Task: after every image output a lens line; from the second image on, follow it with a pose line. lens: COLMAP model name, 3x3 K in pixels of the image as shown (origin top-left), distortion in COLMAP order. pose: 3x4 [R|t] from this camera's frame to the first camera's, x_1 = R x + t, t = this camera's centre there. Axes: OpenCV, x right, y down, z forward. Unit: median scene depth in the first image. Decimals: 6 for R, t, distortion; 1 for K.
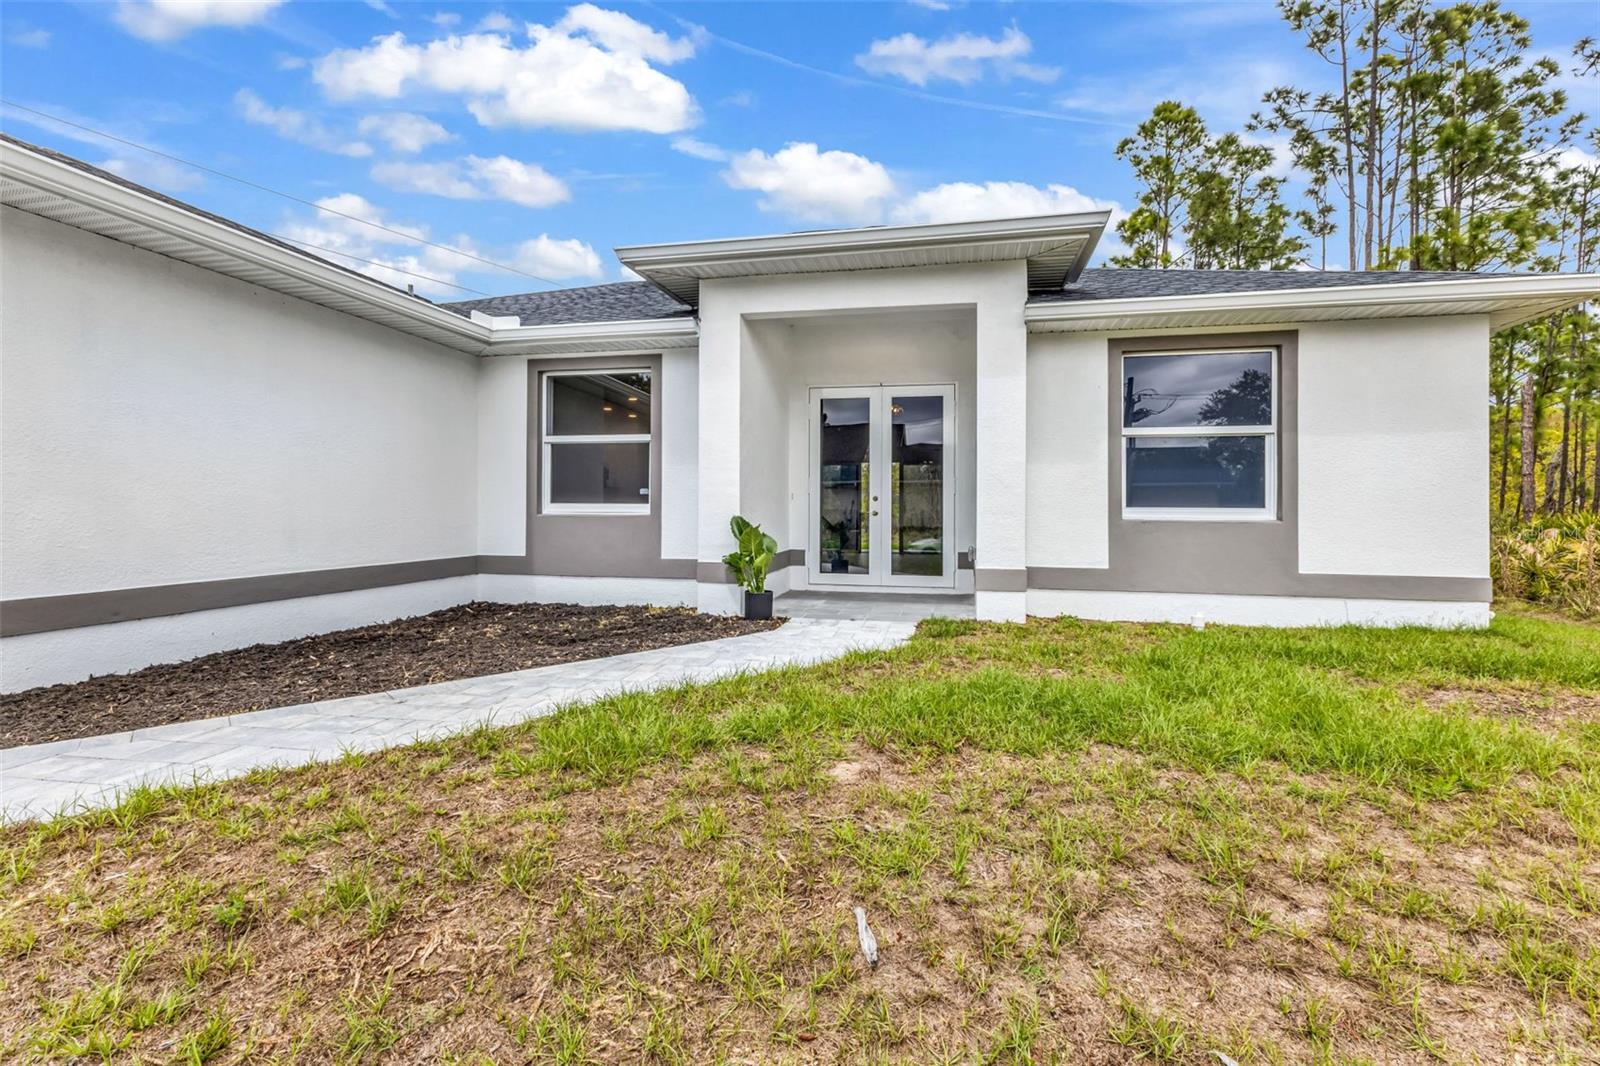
lens RADIAL K [[697.0, 0, 804.3], [0, 697.0, 531.8], [0, 0, 1]] dist [0.006538, -0.000110]
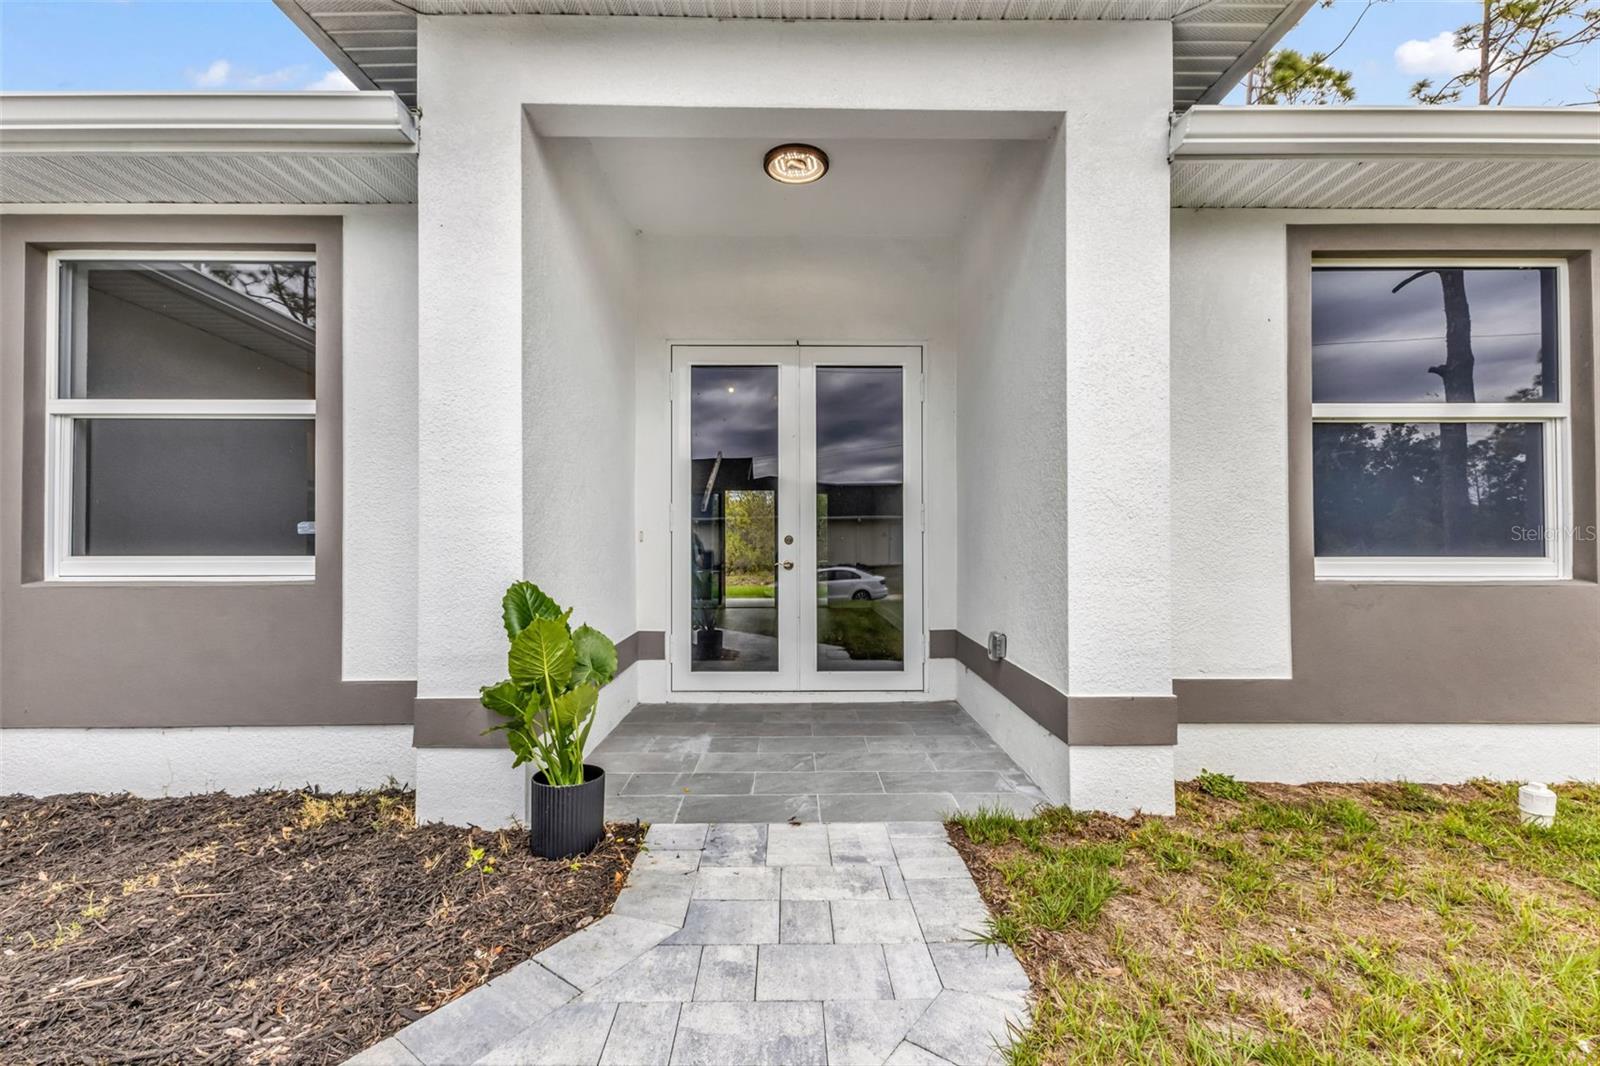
lens RADIAL K [[741.7, 0, 800.0], [0, 741.7, 533.0], [0, 0, 1]] dist [-0.000965, -0.000173]
pose [[0.978046, -0.003010, 0.208367, -0.019778], [0.013864, 0.998620, -0.050647, -0.027107], [-0.207927, 0.052424, 0.976738, 0.481549]]
